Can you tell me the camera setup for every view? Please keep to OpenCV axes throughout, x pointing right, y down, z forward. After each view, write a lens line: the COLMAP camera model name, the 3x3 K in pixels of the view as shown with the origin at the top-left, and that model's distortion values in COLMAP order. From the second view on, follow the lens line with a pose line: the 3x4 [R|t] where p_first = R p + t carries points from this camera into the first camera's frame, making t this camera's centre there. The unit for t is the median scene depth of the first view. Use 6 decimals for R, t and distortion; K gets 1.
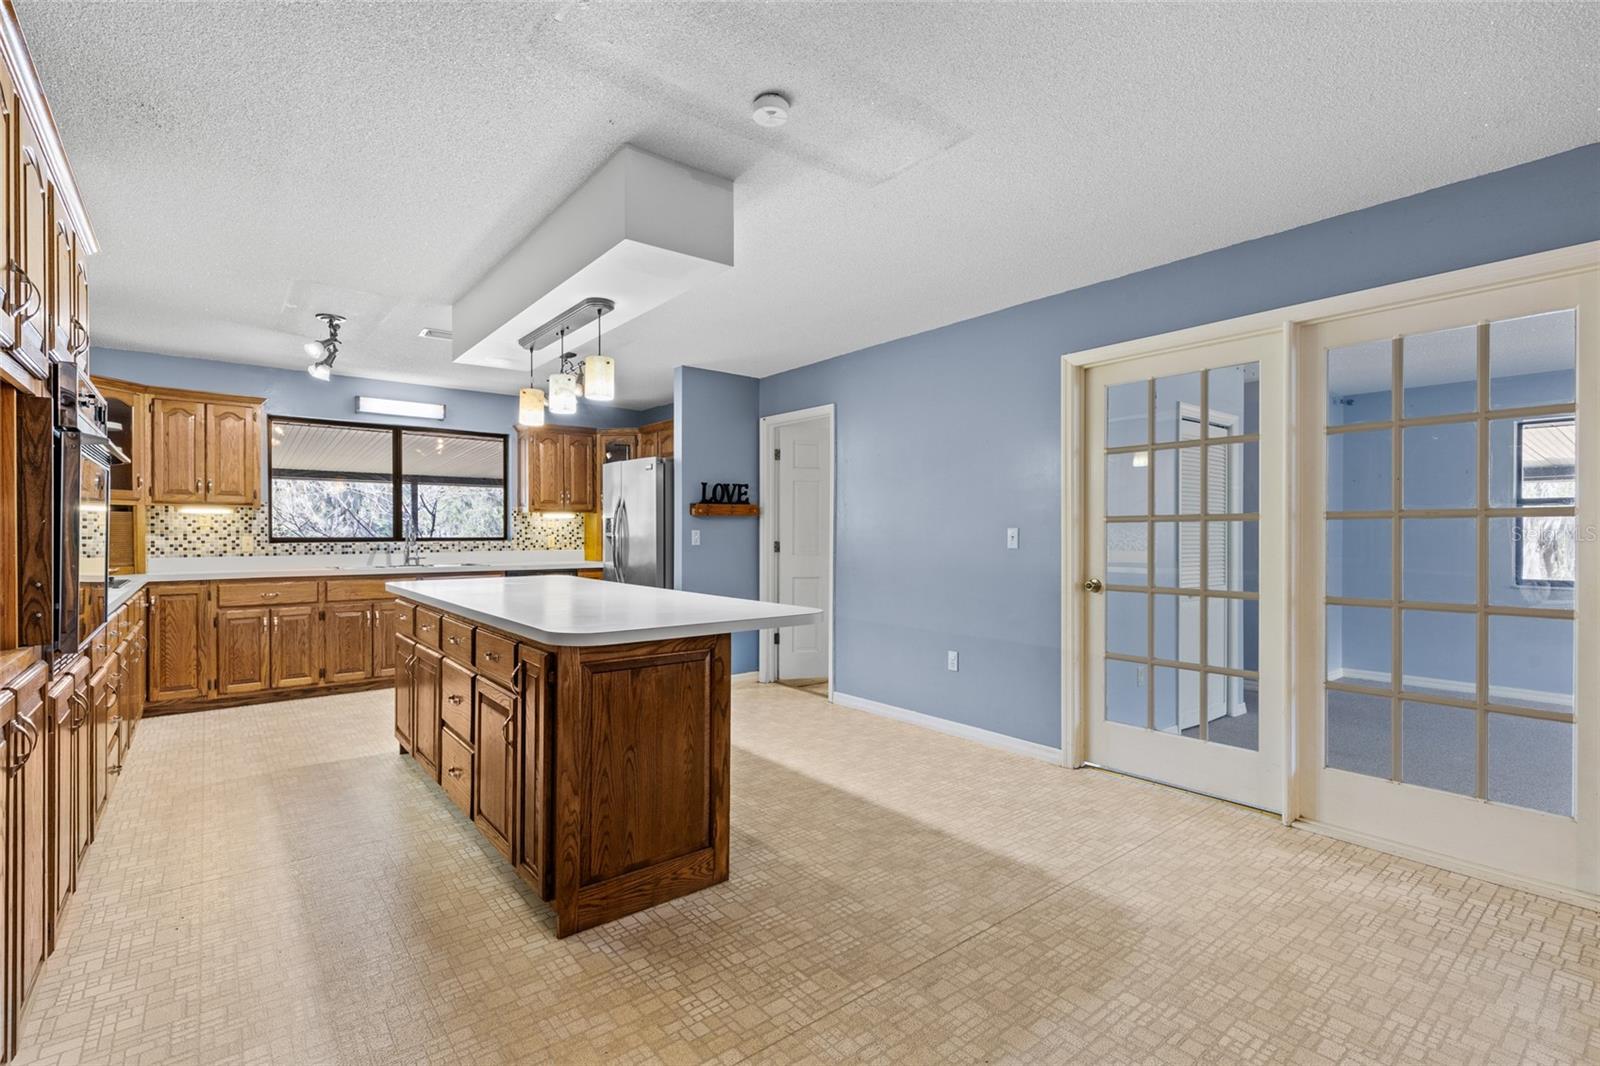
lens RADIAL K [[711.2, 0, 788.3], [0, 711.2, 537.8], [0, 0, 1]] dist [0.006977, -0.001985]
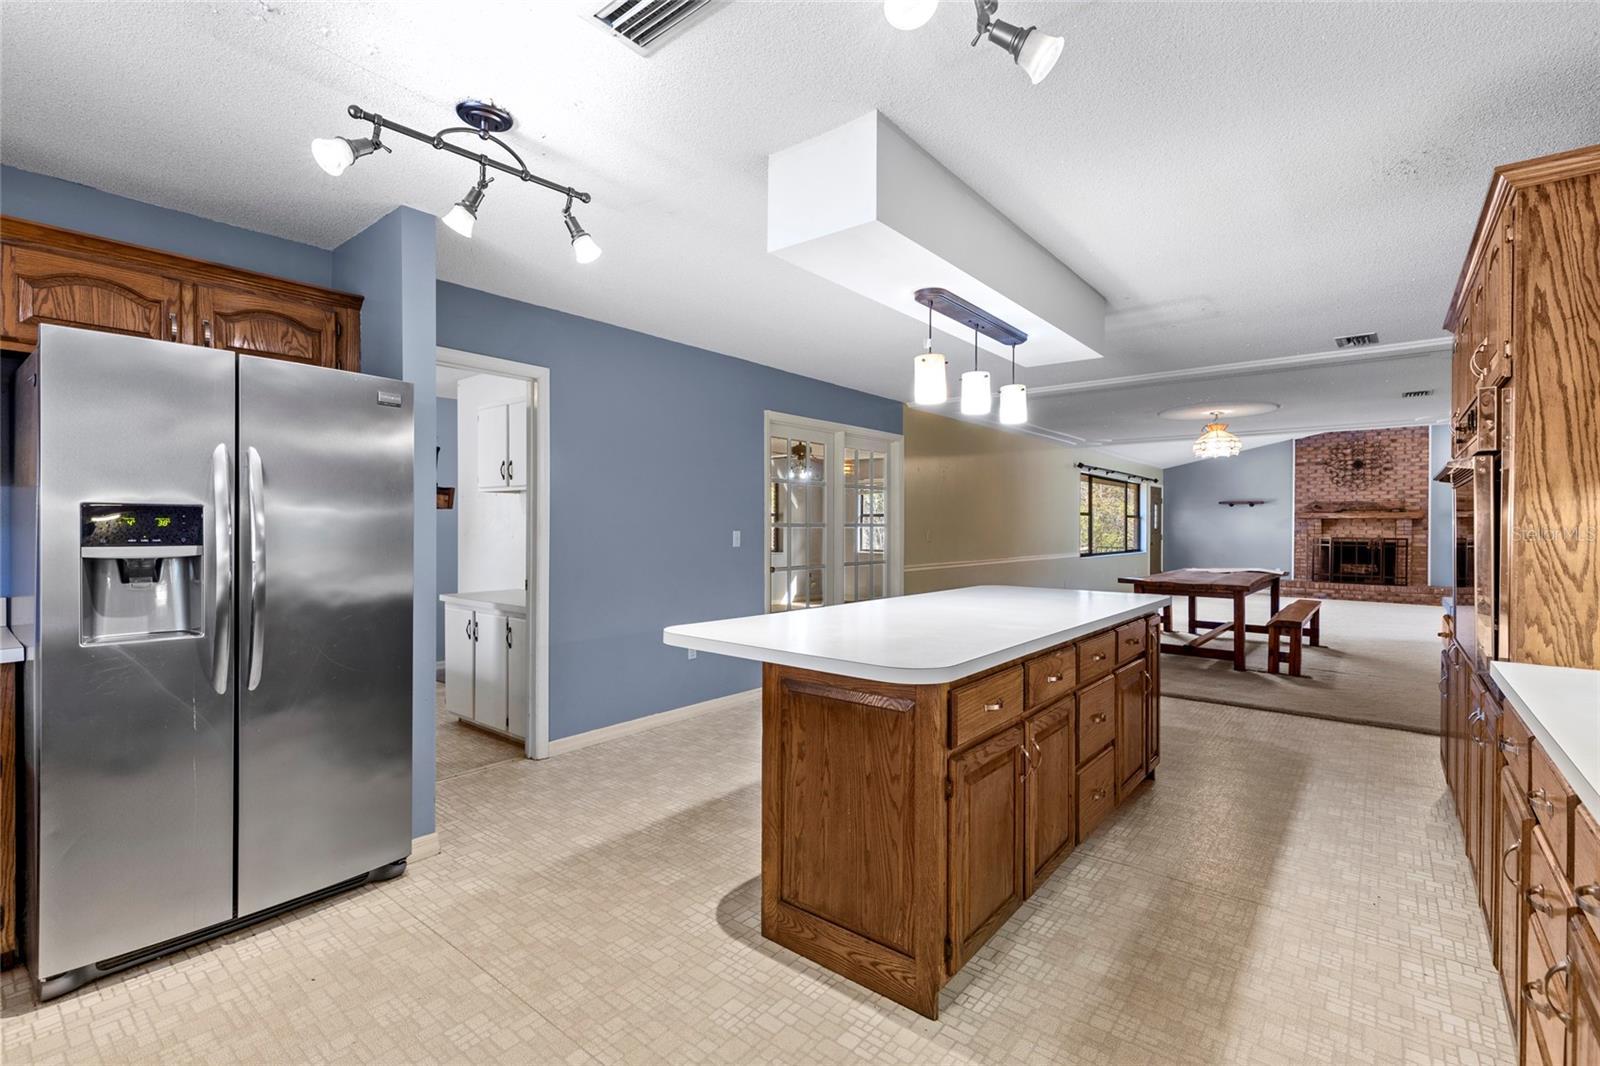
lens RADIAL K [[711.2, 0, 794.7], [0, 711.2, 527.6], [0, 0, 1]] dist [0.006977, -0.001985]
pose [[-0.196103, -0.004401, 0.980573, -0.961813], [-0.000276, 0.999990, 0.004433, -0.025490], [-0.980583, 0.000599, -0.196102, 1.149895]]
